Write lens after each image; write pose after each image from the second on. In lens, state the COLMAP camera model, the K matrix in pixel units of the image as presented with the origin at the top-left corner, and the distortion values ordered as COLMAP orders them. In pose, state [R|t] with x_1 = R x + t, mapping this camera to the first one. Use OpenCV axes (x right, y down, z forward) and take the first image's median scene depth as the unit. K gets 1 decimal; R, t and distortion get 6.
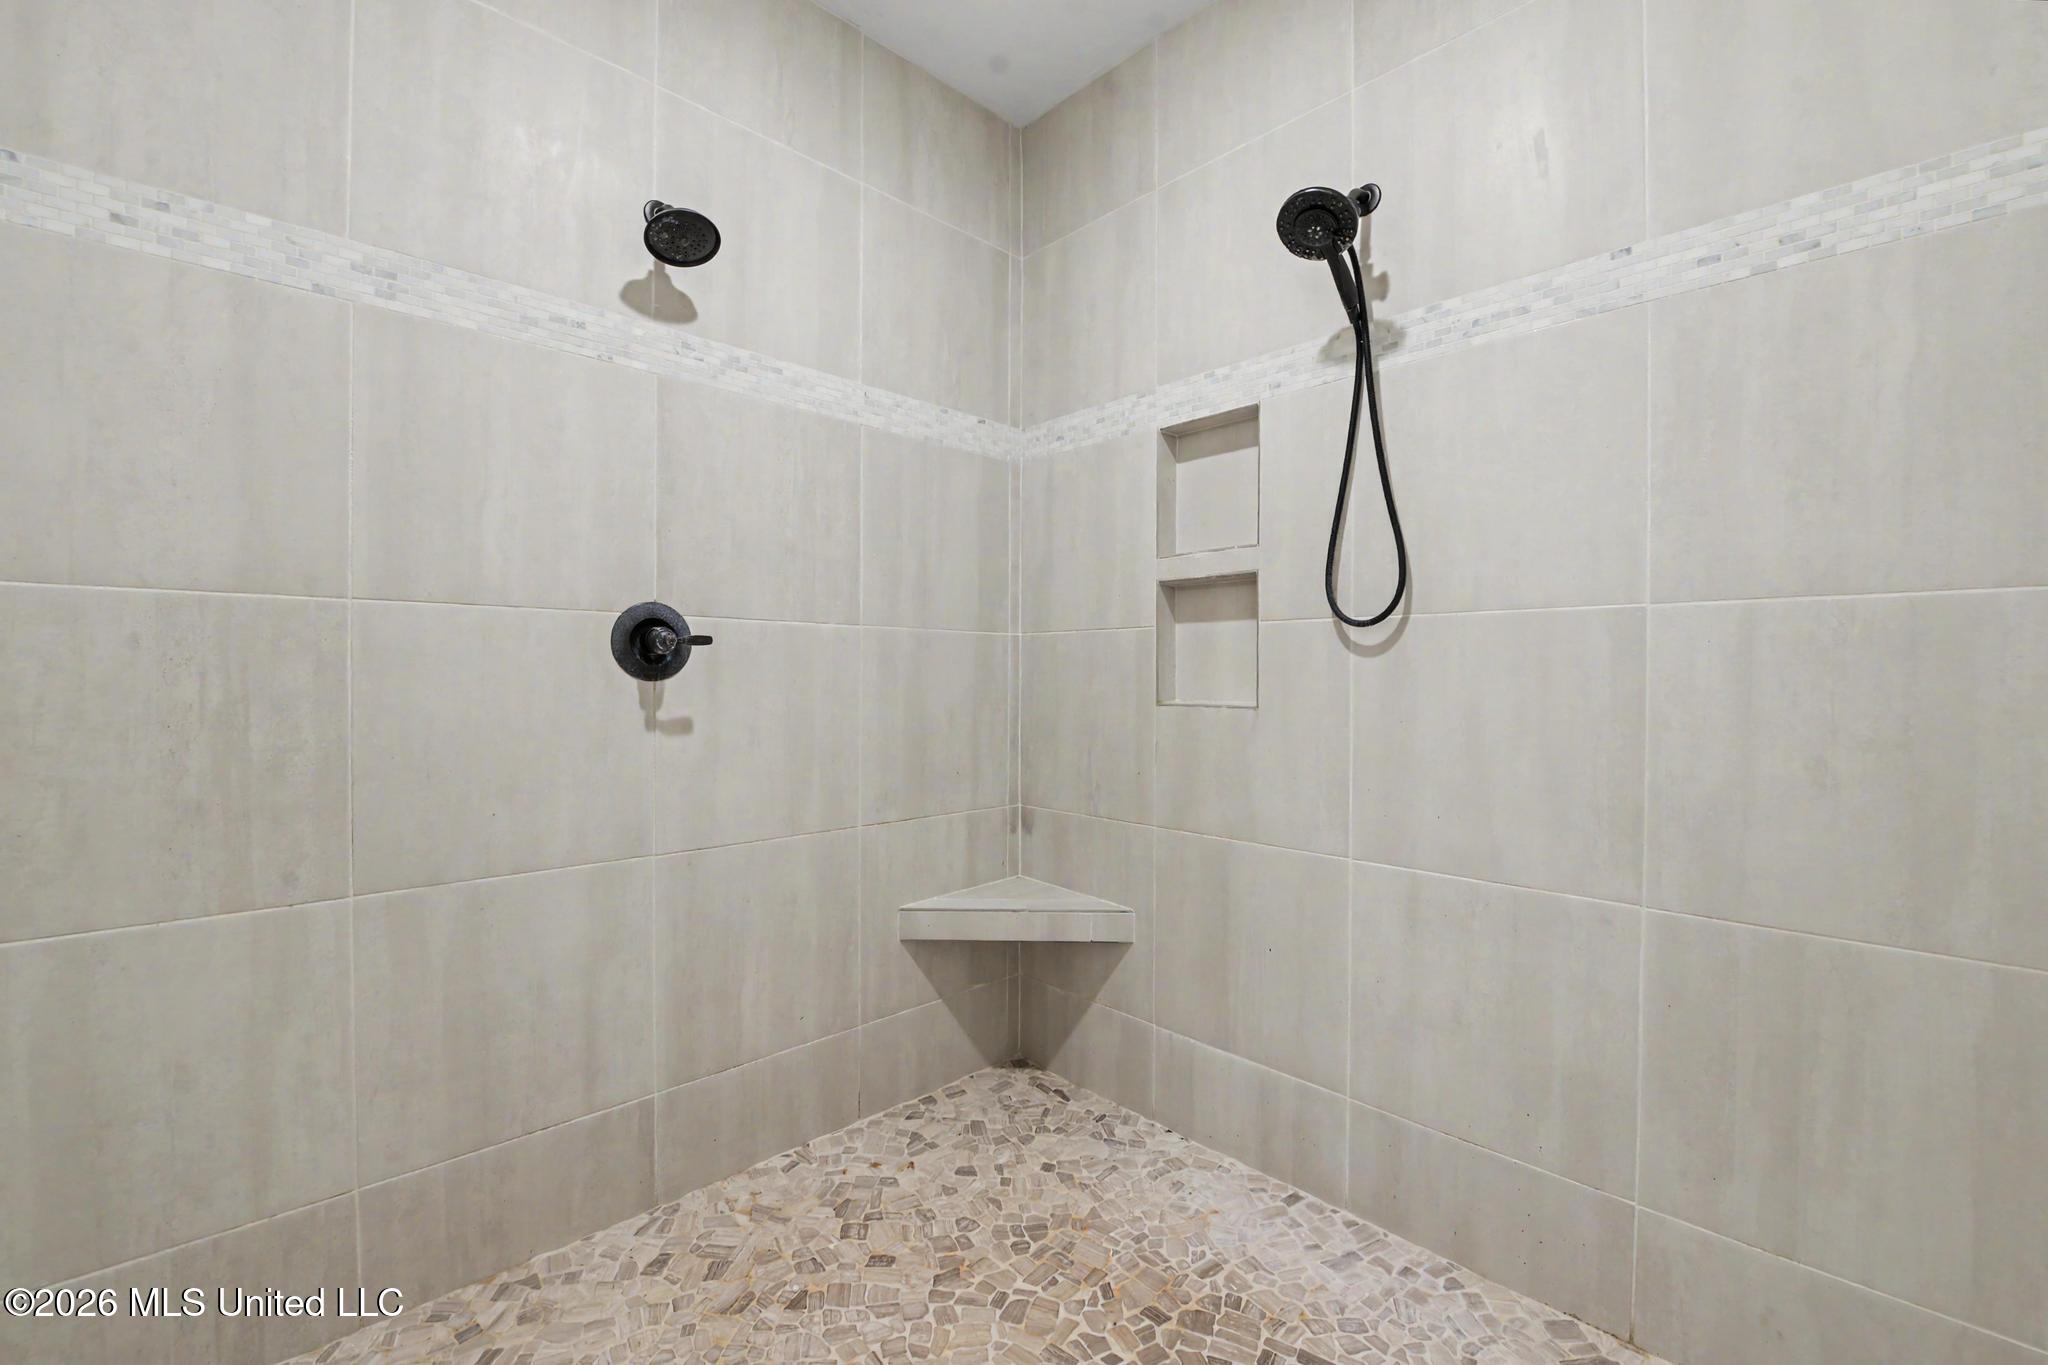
lens RADIAL K [[821.6, 0, 1016.2], [0, 821.6, 681.0], [0, 0, 1]] dist [-0.013402, -0.003219]
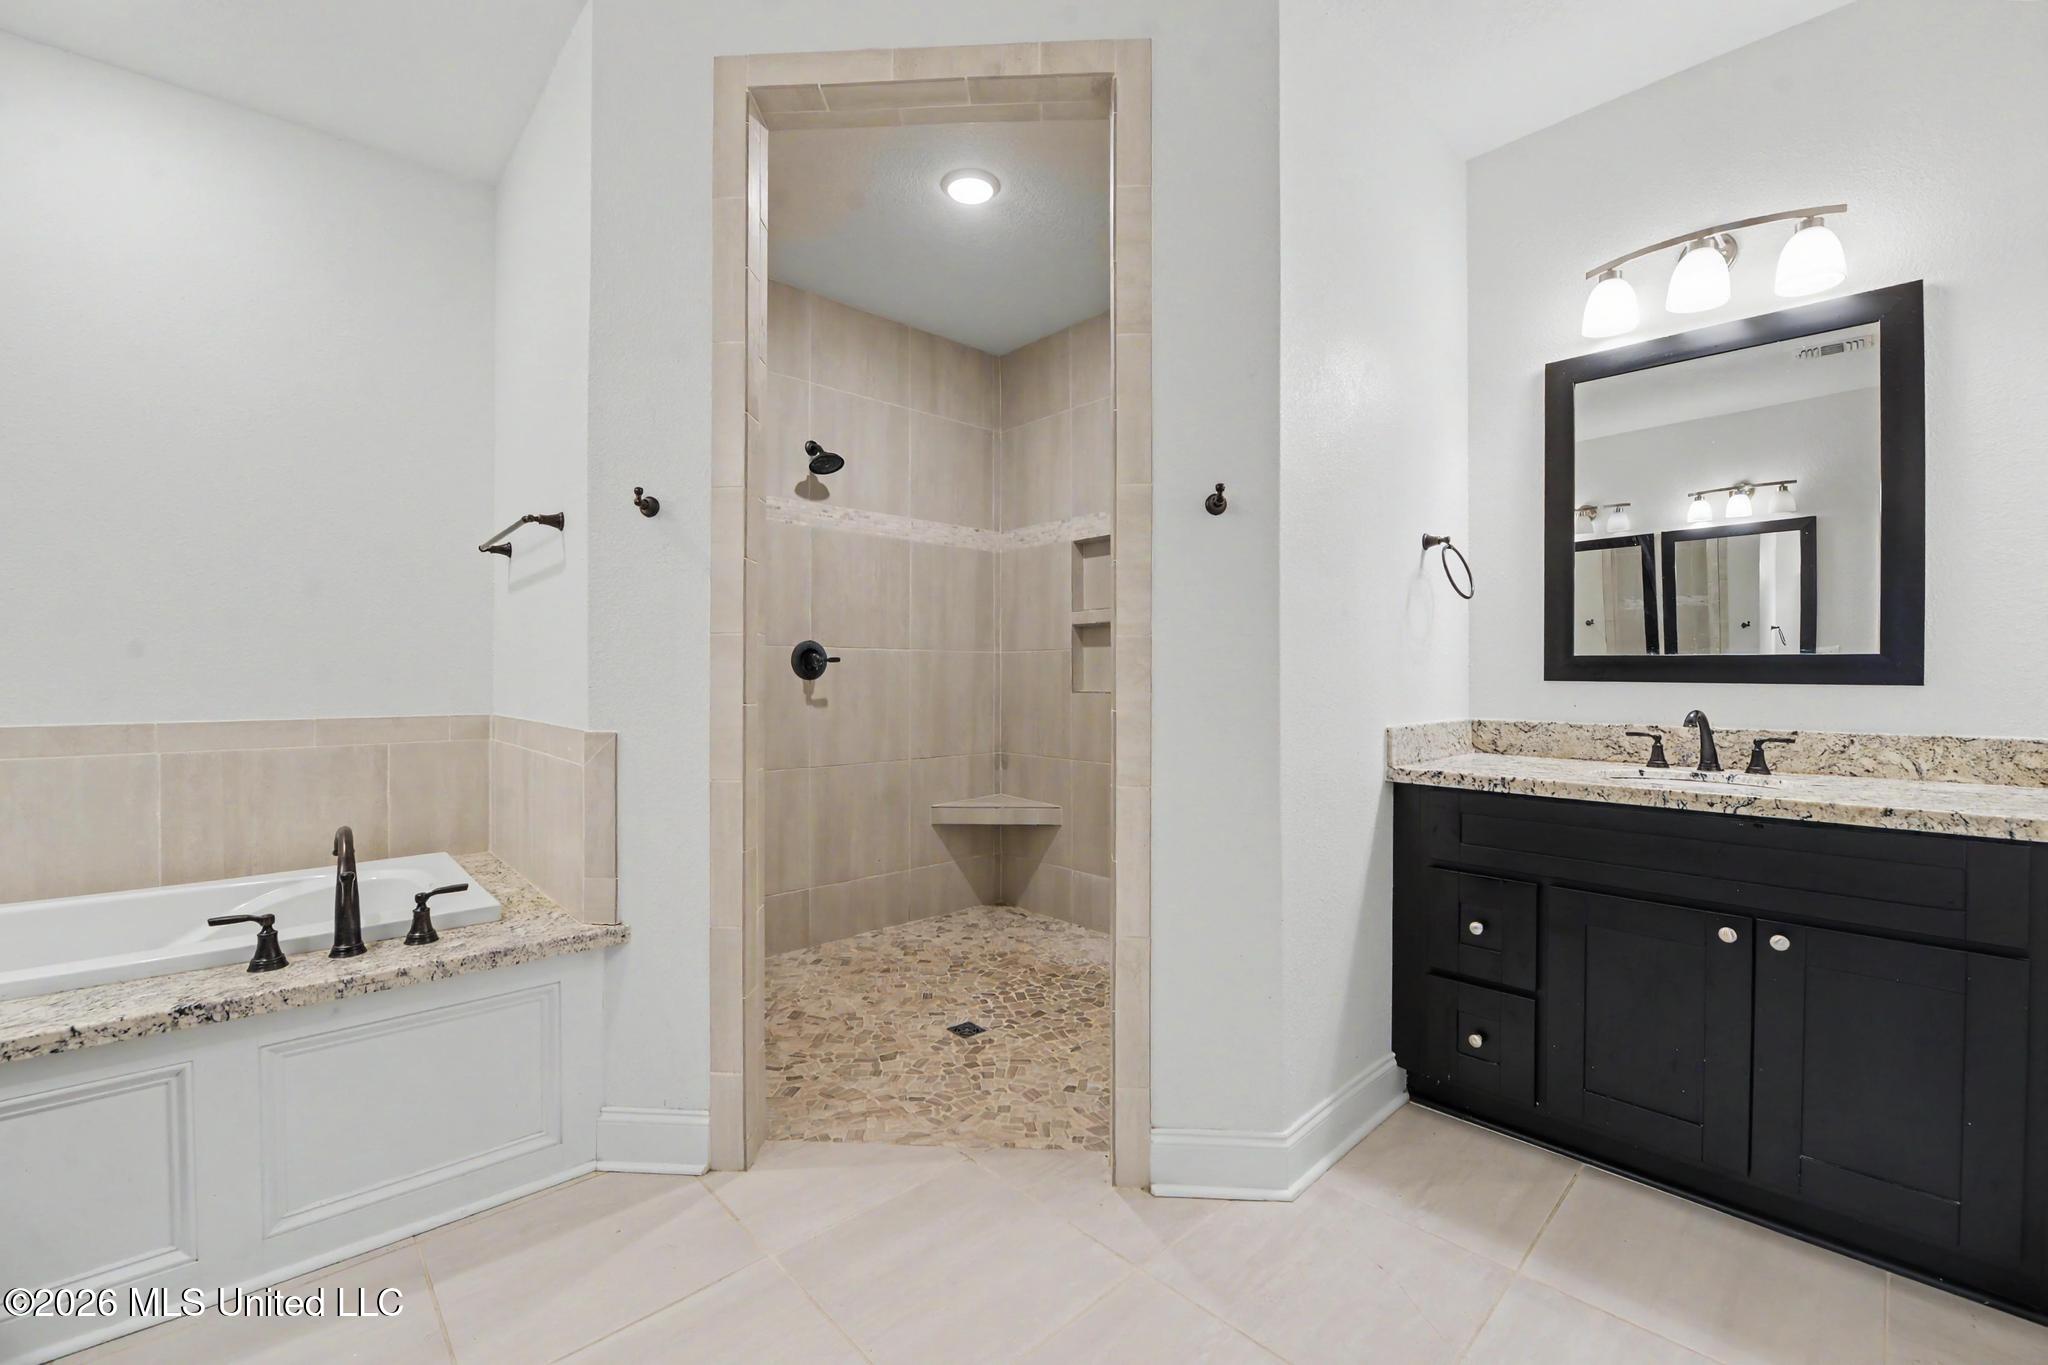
lens RADIAL K [[821.6, 0, 1016.2], [0, 821.6, 681.0], [0, 0, 1]] dist [-0.013402, -0.003219]
pose [[0.999744, -0.002736, -0.022472, 0.088321], [0.002799, 0.999992, 0.002746, -0.001228], [0.022465, -0.002808, 0.999744, -0.822223]]
